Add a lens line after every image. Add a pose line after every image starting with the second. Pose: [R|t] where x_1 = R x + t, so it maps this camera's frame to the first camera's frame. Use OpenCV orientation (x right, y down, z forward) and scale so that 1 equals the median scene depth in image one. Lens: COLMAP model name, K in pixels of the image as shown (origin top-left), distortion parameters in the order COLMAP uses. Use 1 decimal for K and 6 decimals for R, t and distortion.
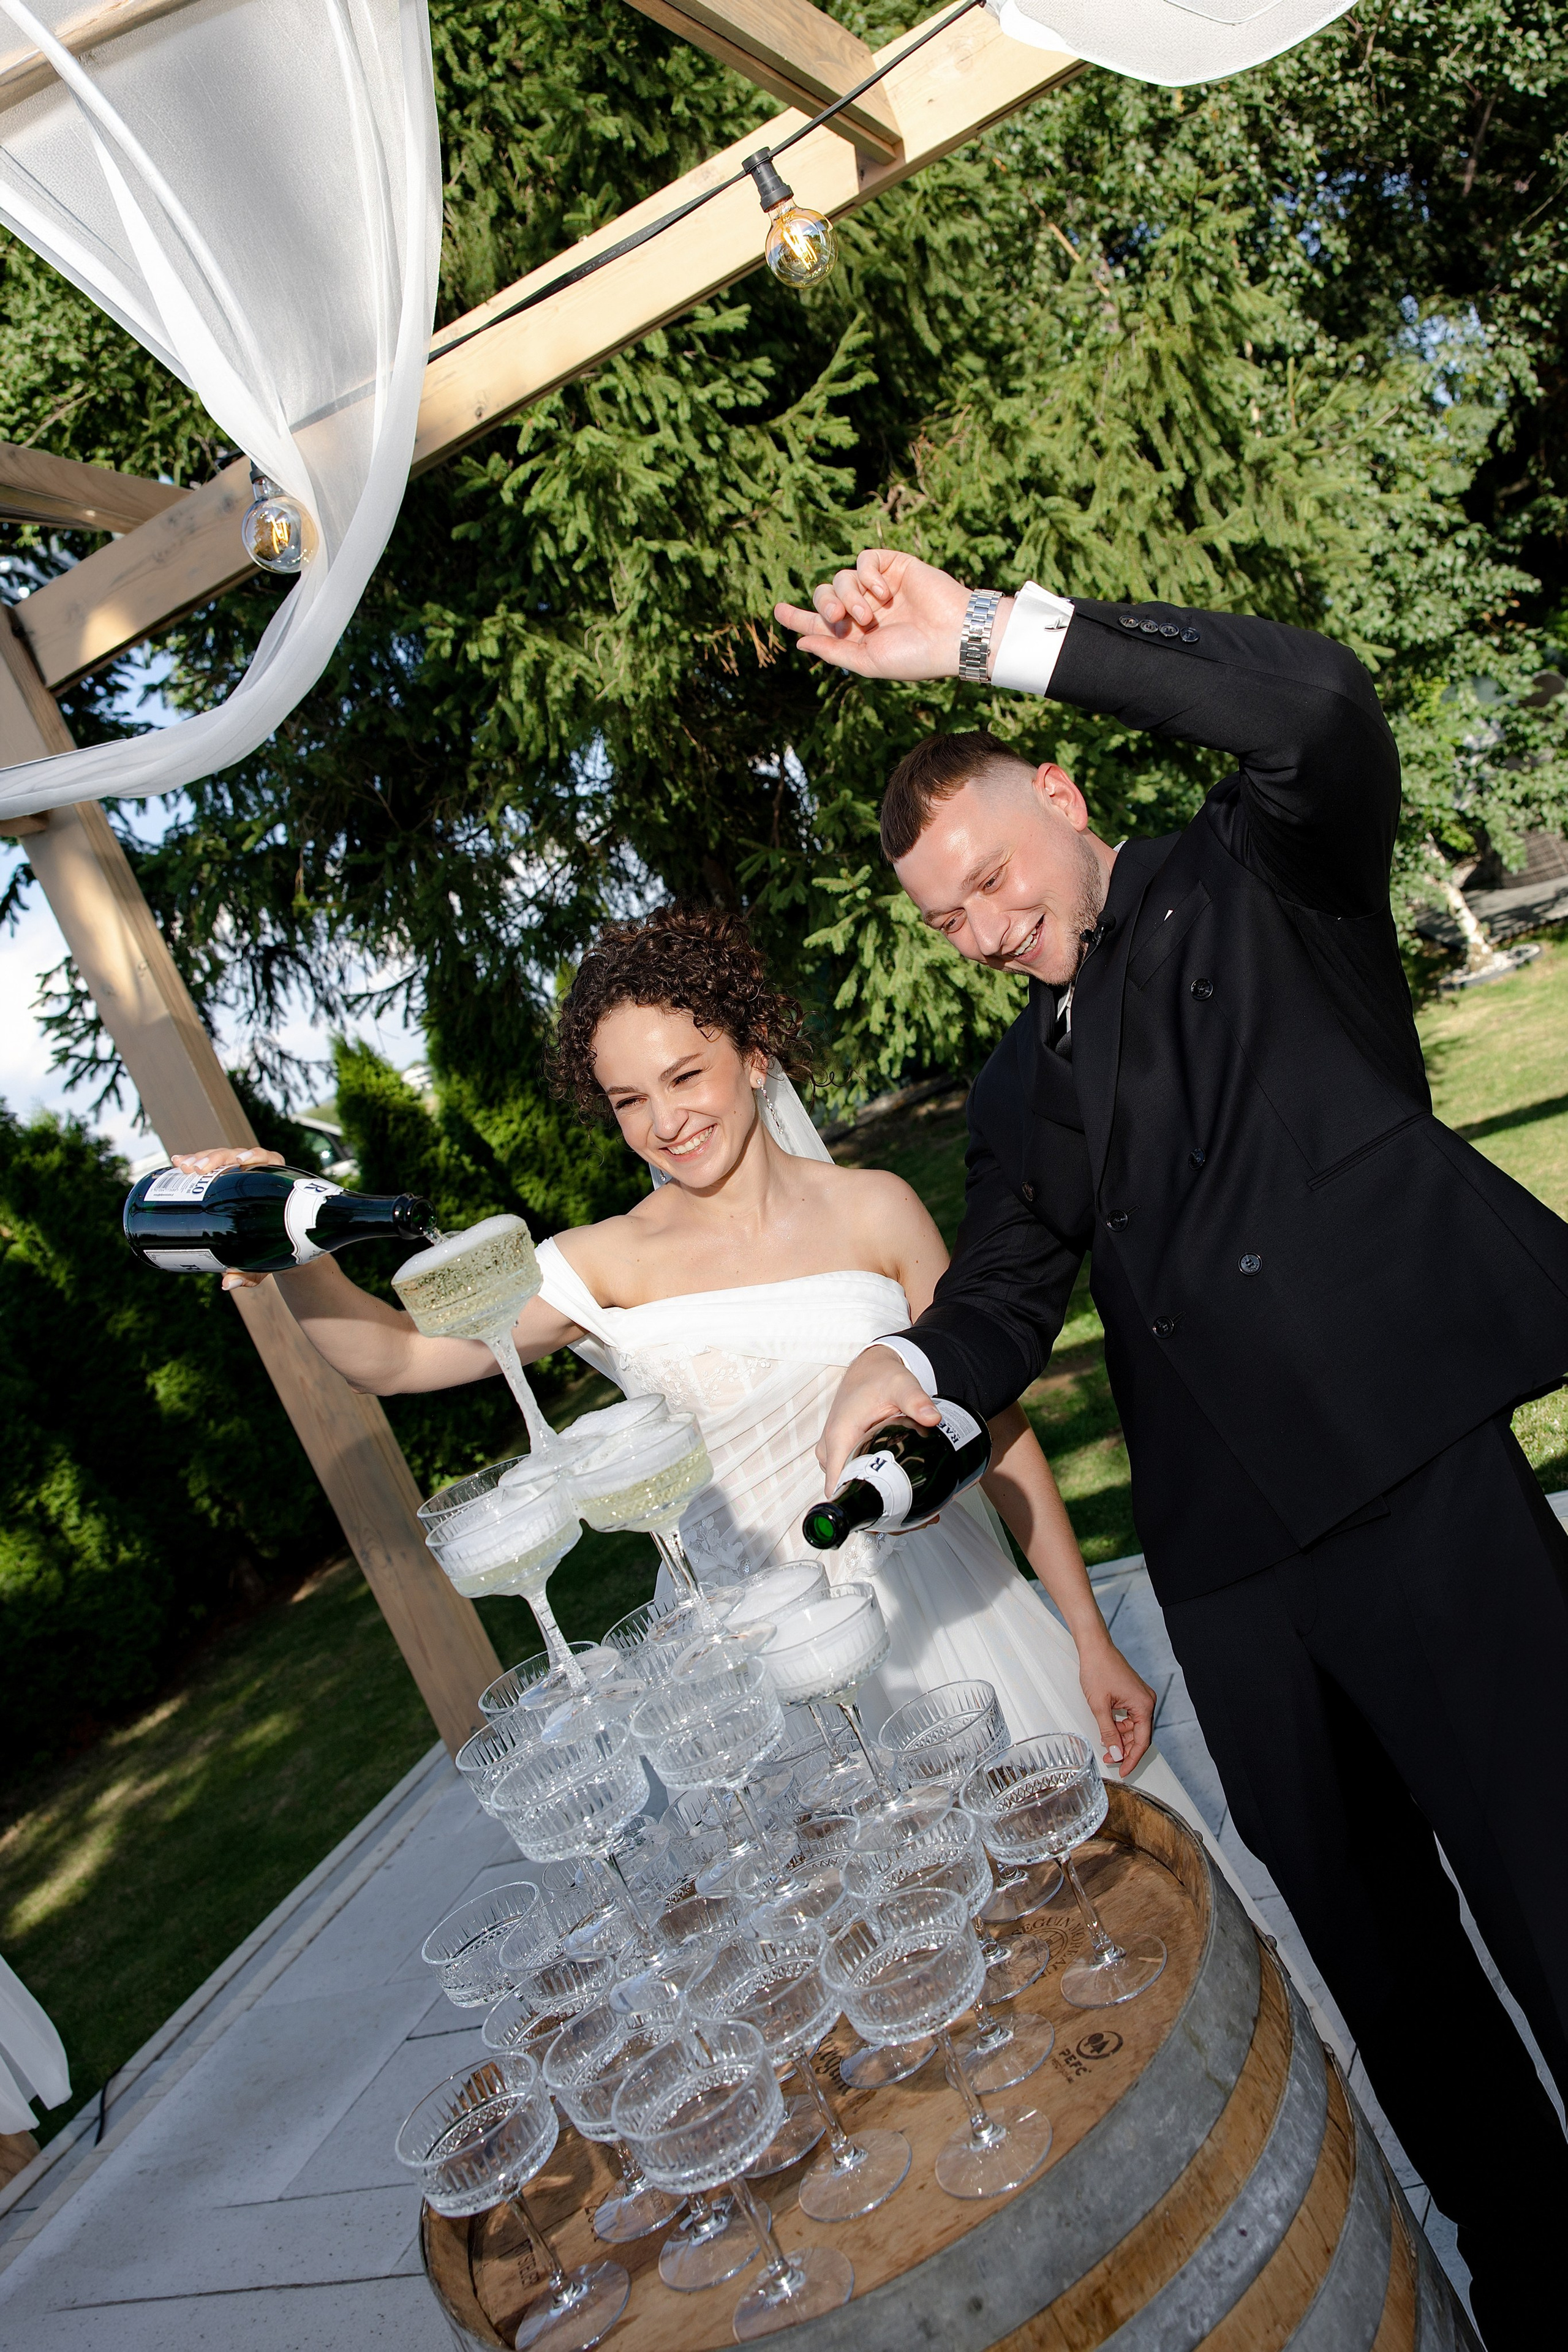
lens RADIAL K [[1972.4, 0, 784.0], [0, 1972.4, 1176.0], [0, 0, 1]] dist [0.011963, -0.001449]
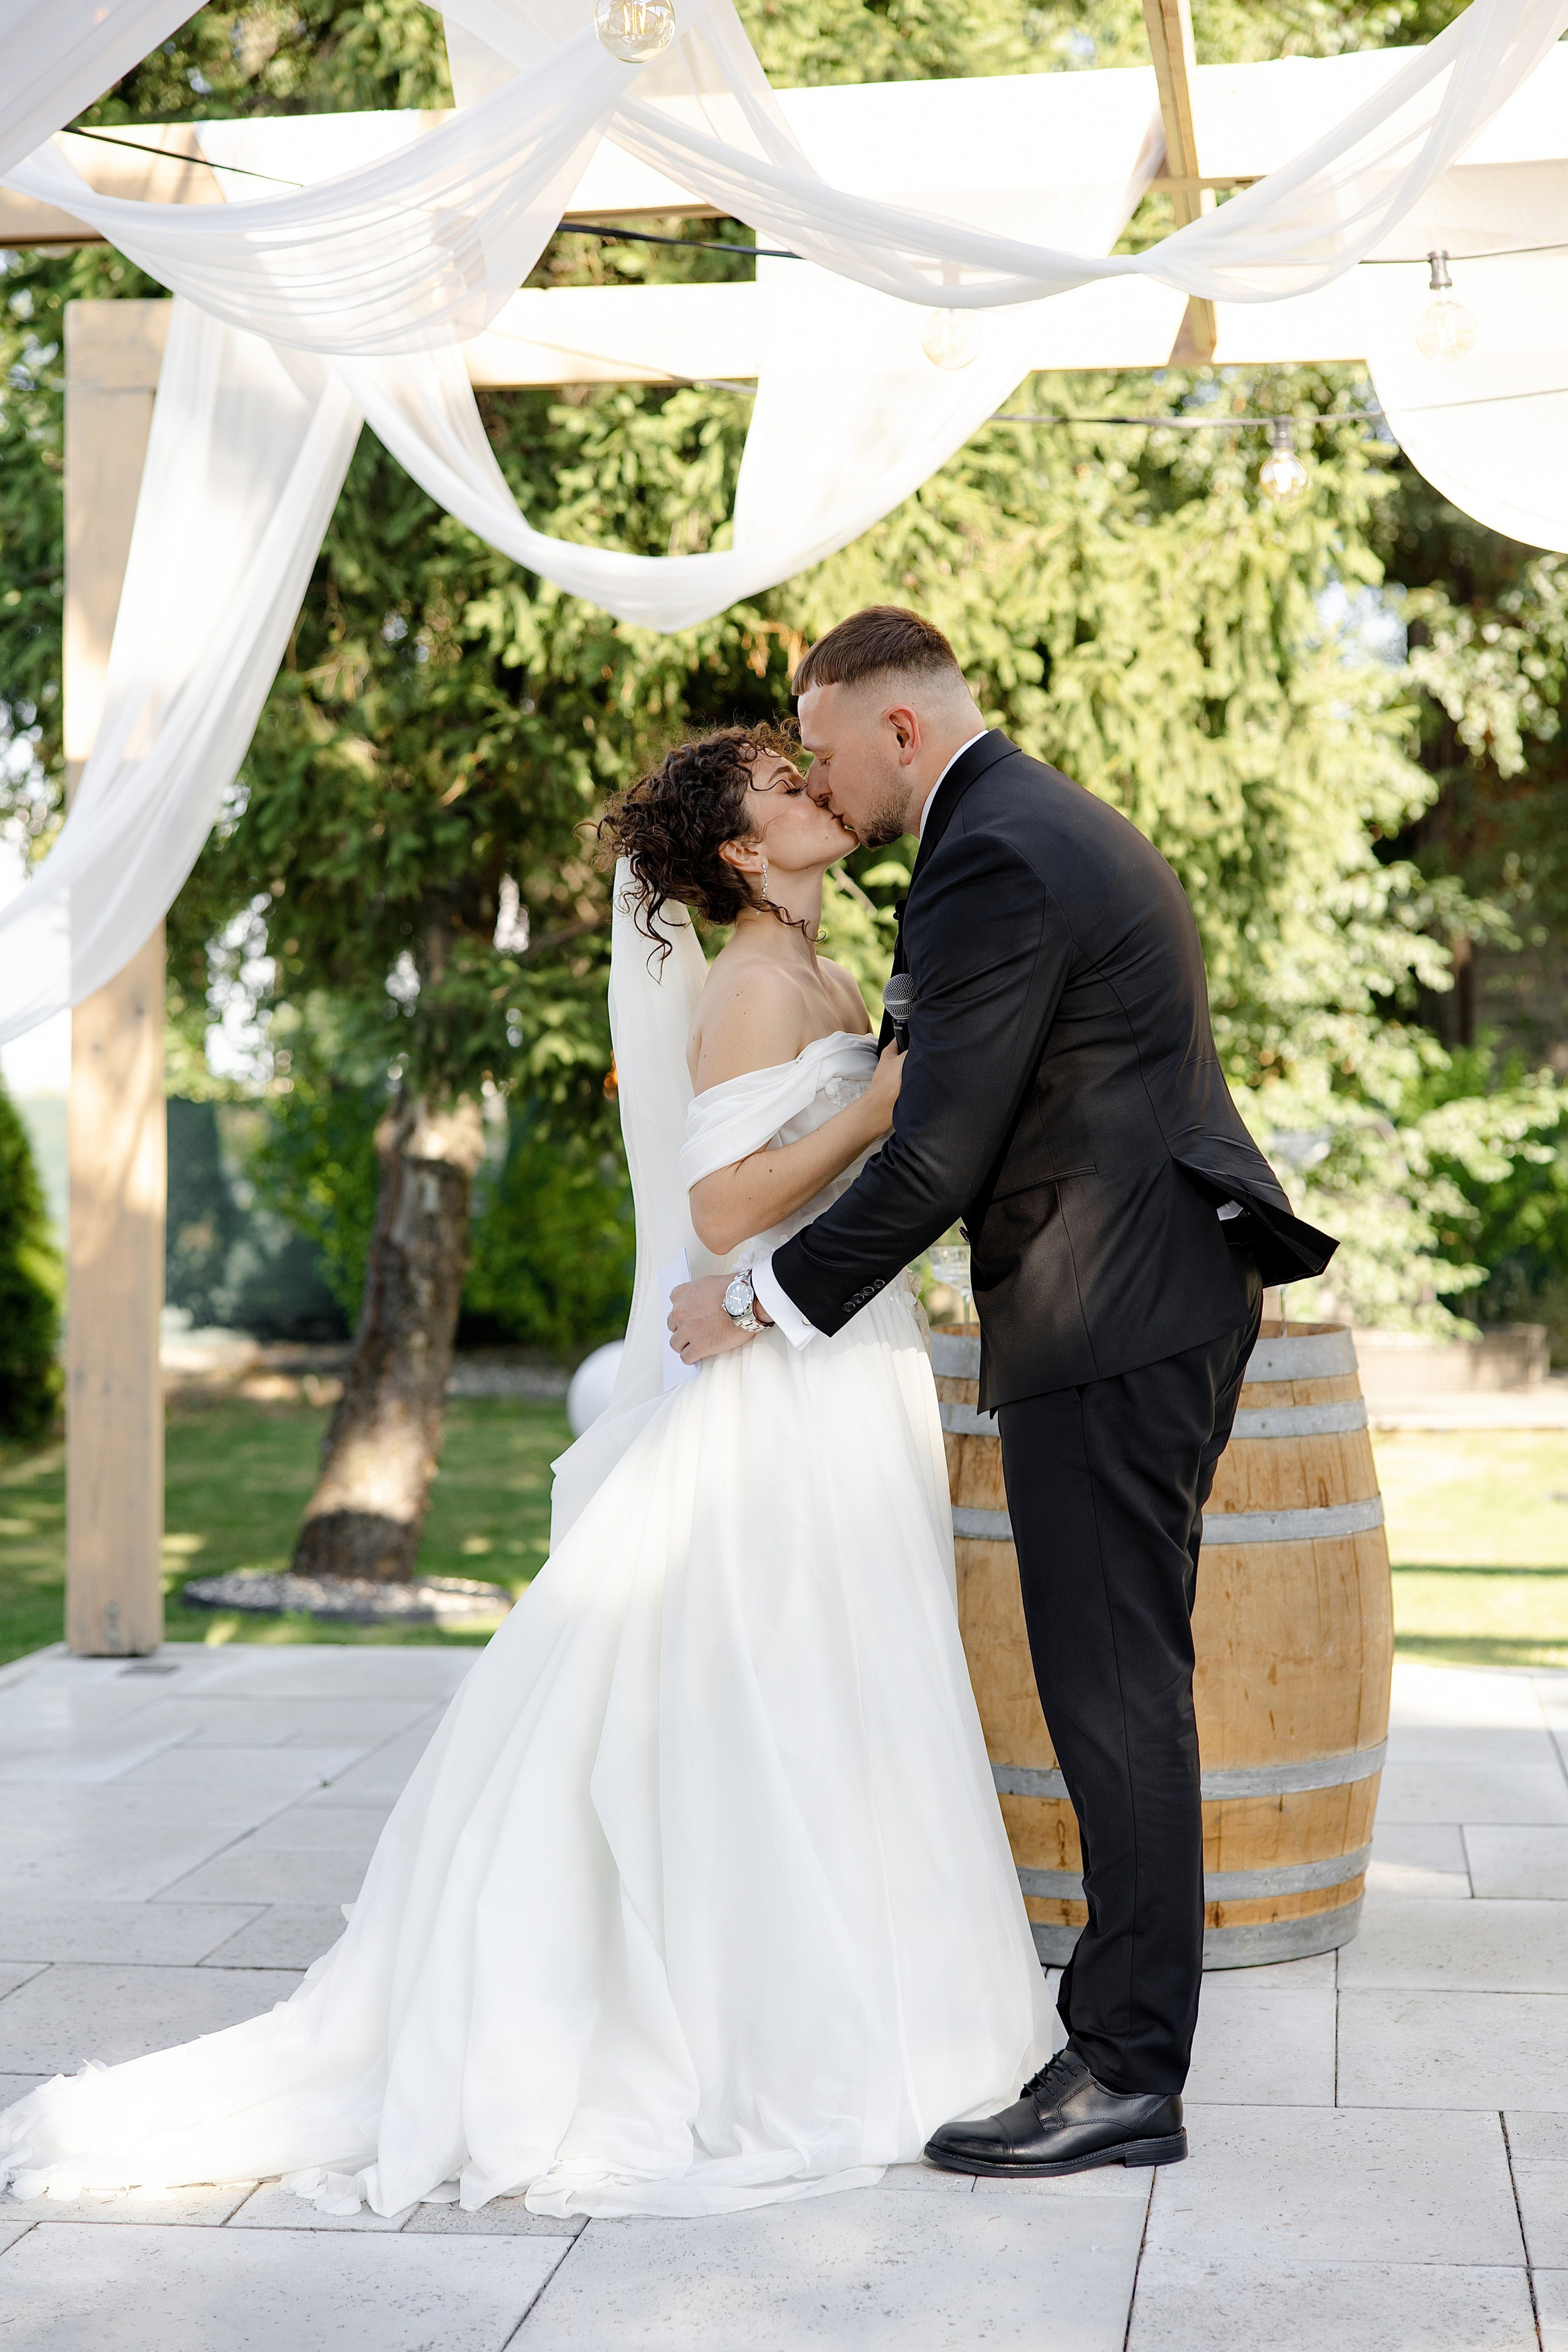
lens RADIAL K [[3865.1, 0, 784.0], [0, 3865.1, 1176.0], [0, 0, 1]] dist [-0.011316, 0.099827]
pose [[0.894295, 0.381881, 0.233244, -0.348428], [-0.339677, 0.918659, -0.201708, 0.329436], [-0.291300, 0.101158, 0.951268, -0.730239]]
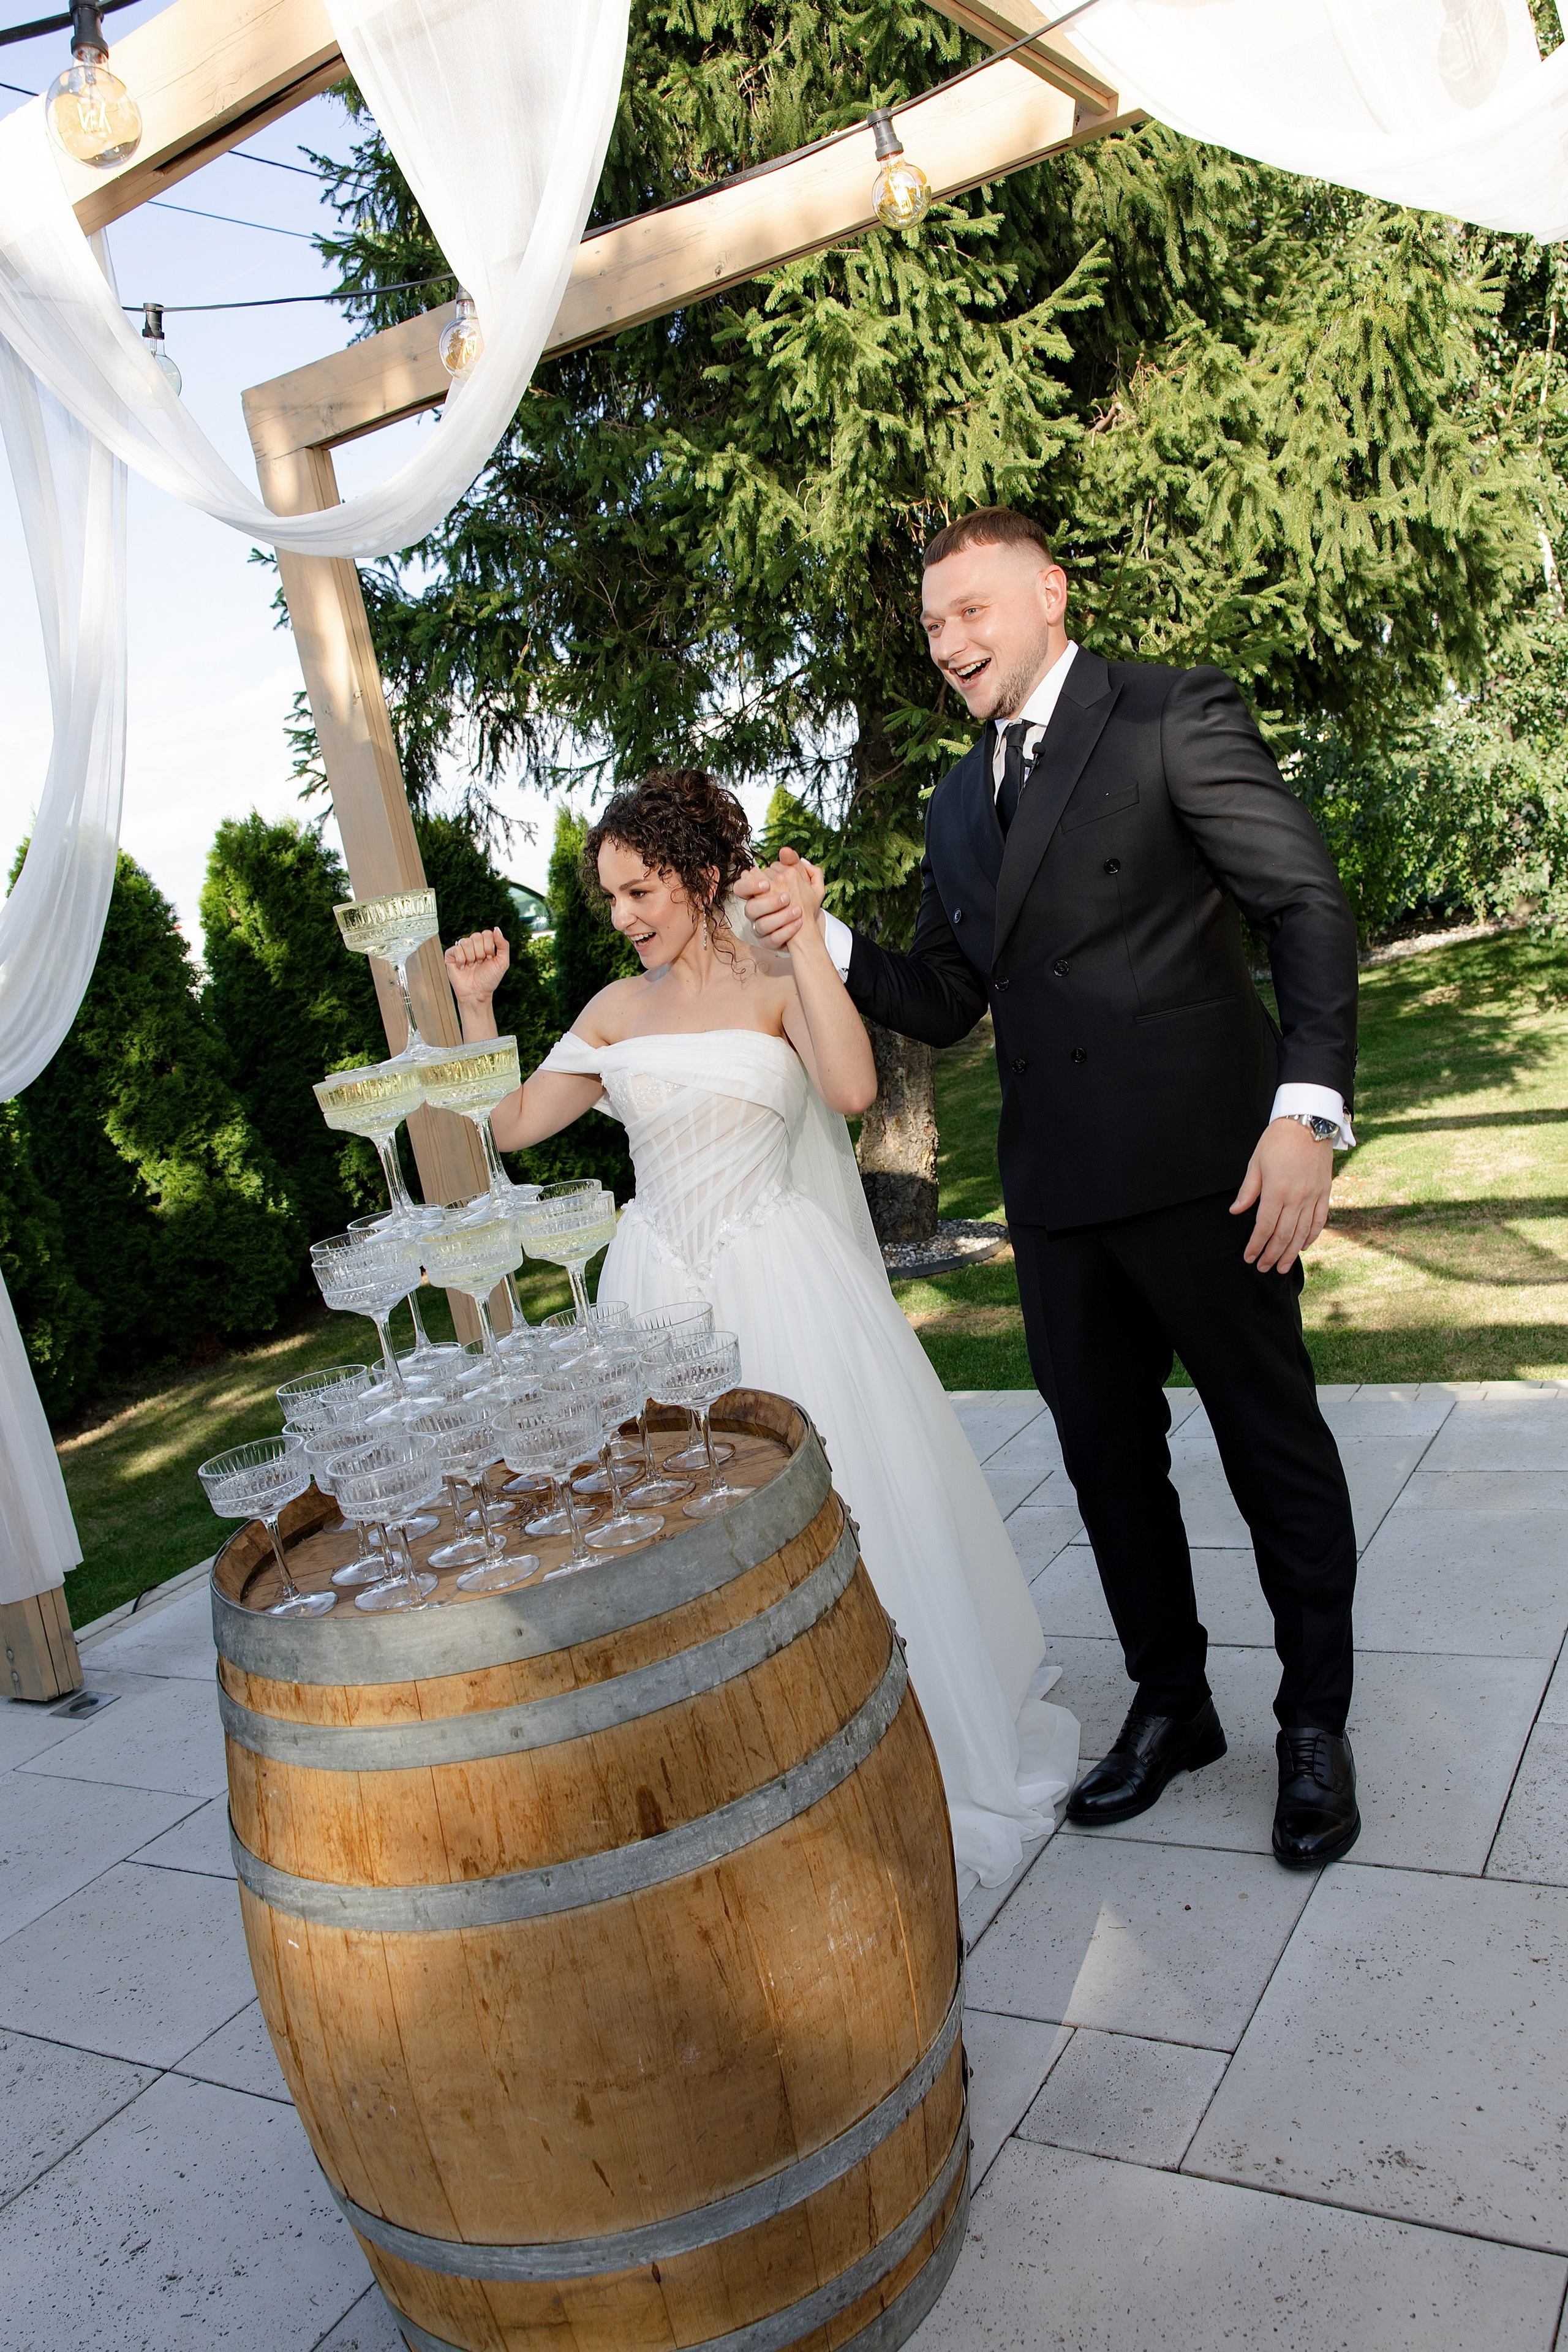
lens RADIAL K [[1885.9, 0, 784.0], [0, 1885.9, 1176.0], [0, 0, 1]] dist [0.012217, -0.006983]
pose [[0.969131, 0.228872, -0.091666, 0.078630], [-0.220997, 0.971247, 0.088547, 0.013926], [0.109296, -0.065556, 0.991845, -0.089391]]
